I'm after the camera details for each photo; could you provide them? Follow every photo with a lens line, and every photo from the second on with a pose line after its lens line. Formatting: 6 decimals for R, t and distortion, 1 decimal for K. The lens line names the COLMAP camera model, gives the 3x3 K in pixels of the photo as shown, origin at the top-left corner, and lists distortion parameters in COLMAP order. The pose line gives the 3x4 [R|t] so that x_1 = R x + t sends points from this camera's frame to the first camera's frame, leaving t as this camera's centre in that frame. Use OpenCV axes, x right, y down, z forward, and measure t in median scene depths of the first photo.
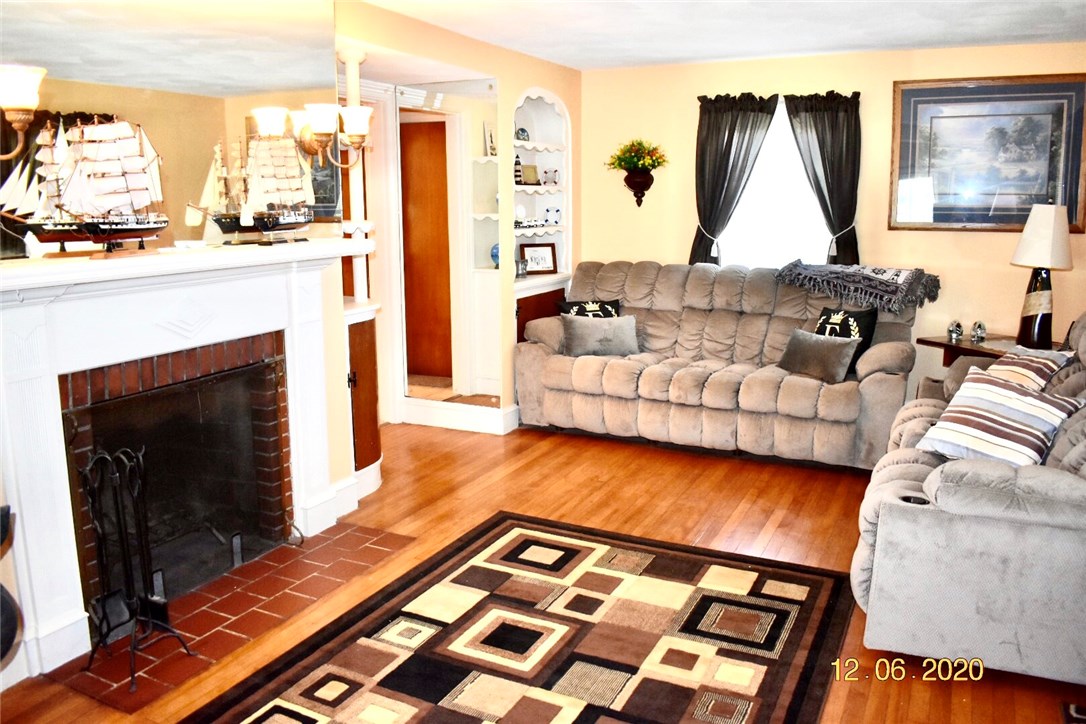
lens RADIAL K [[845.5, 0, 542.8], [0, 845.5, 360.0], [0, 0, 1]] dist [-0.095790, 0.010173]
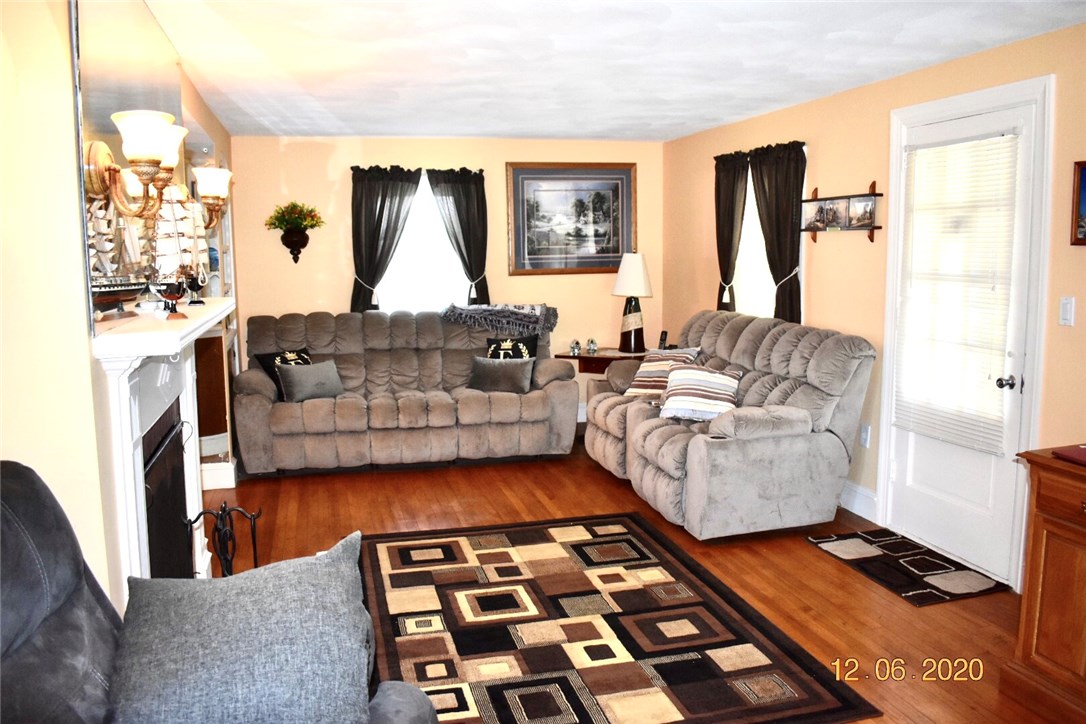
lens RADIAL K [[845.5, 0, 549.6], [0, 845.5, 360.3], [0, 0, 1]] dist [-0.095790, 0.010173]
pose [[0.749193, -0.089607, 0.656263, -0.486528], [0.129794, 0.991458, -0.012798, -0.001612], [-0.649510, 0.094767, 0.754424, -0.024054]]
